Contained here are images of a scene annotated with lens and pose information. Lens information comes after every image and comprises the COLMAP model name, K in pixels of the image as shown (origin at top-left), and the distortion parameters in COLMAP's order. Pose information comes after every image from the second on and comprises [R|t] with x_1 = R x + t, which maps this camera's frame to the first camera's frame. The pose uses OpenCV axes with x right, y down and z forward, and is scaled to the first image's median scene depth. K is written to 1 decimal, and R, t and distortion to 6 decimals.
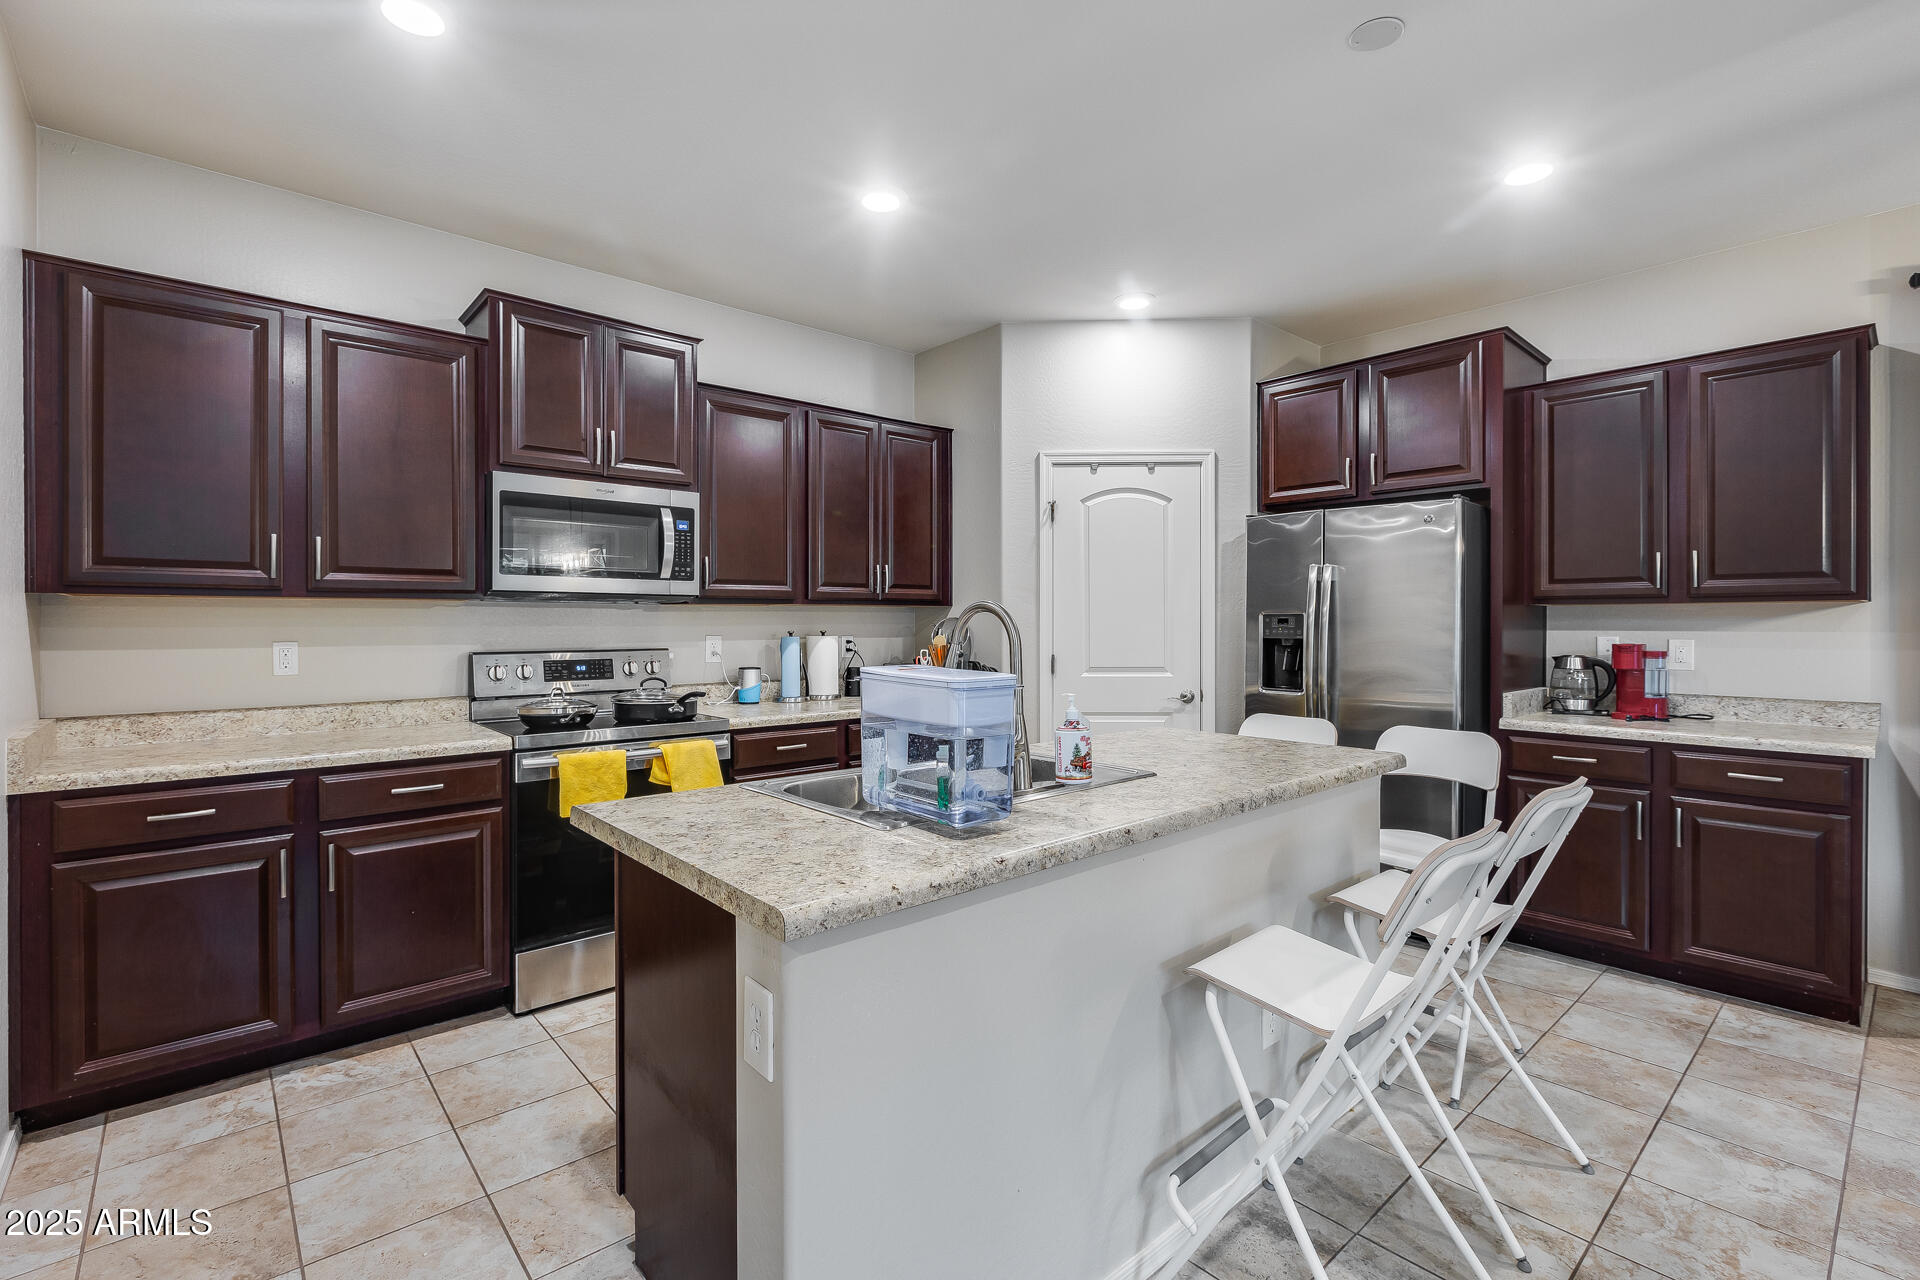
lens RADIAL K [[865.6, 0, 960.0], [0, 865.6, 640.0], [0, 0, 1]] dist [-0.003866, -0.000696]
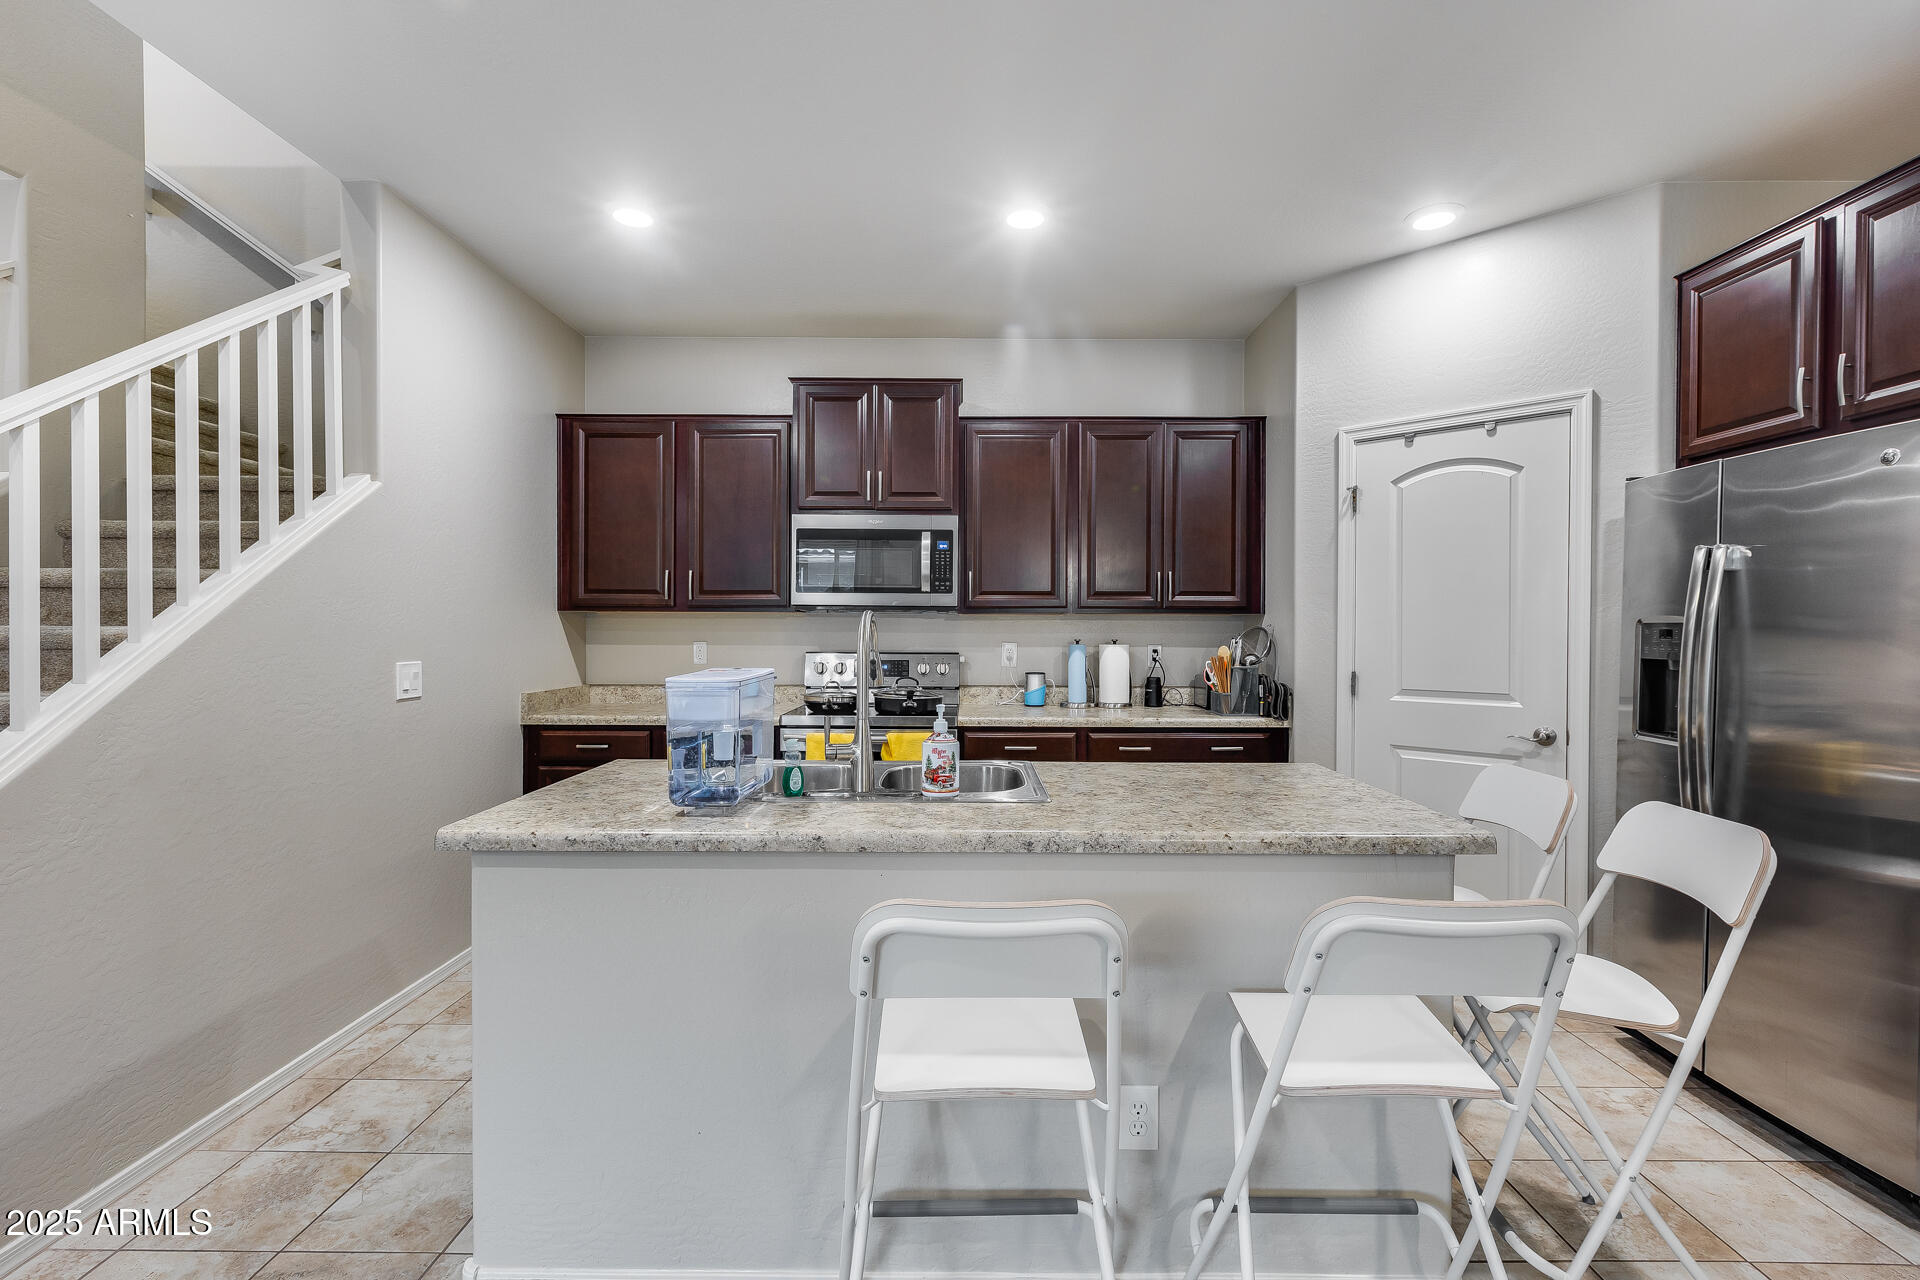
lens RADIAL K [[857.3, 0, 960.0], [0, 857.3, 640.0], [0, 0, 1]] dist [-0.001234, -0.000040]
pose [[0.745387, 0.013797, -0.666490, 0.393838], [-0.019903, 0.999801, -0.001563, -0.004829], [0.666335, 0.014430, 0.745513, 0.146180]]
